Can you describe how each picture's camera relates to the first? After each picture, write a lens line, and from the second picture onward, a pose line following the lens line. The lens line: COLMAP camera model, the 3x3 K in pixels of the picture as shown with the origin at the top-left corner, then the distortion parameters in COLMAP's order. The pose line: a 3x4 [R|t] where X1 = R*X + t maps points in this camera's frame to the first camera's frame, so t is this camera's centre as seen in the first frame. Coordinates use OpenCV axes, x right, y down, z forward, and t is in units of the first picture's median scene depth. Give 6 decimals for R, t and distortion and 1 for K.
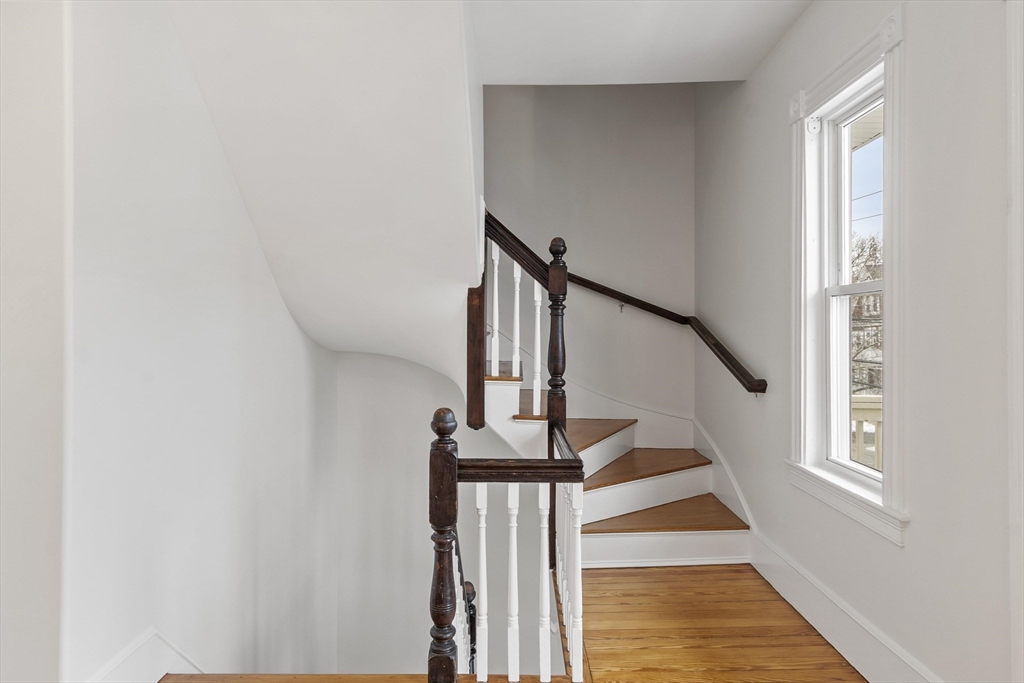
lens RADIAL K [[602.2, 0, 515.3], [0, 602.2, 333.8], [0, 0, 1]] dist [0.028060, -0.000938]
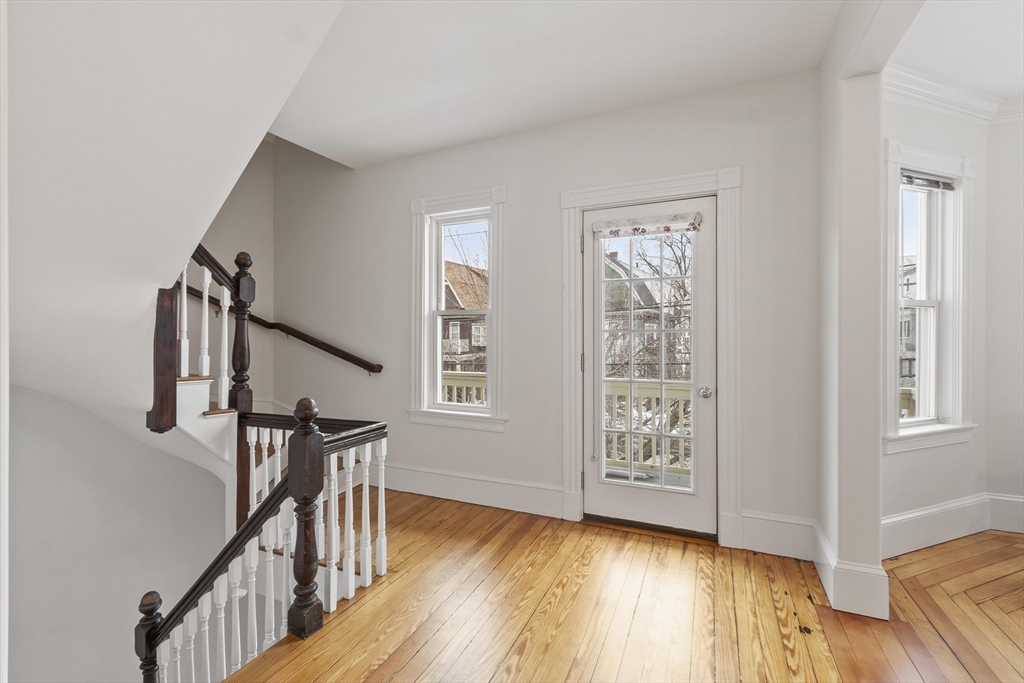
lens RADIAL K [[451.3, 0, 508.0], [0, 451.3, 337.9], [0, 0, 1]] dist [0.000605, -0.000322]
pose [[0.429987, -0.002040, 0.902833, -0.495724], [0.001228, 0.999998, 0.001675, 0.003663], [-0.902834, 0.000388, 0.429988, 0.172241]]
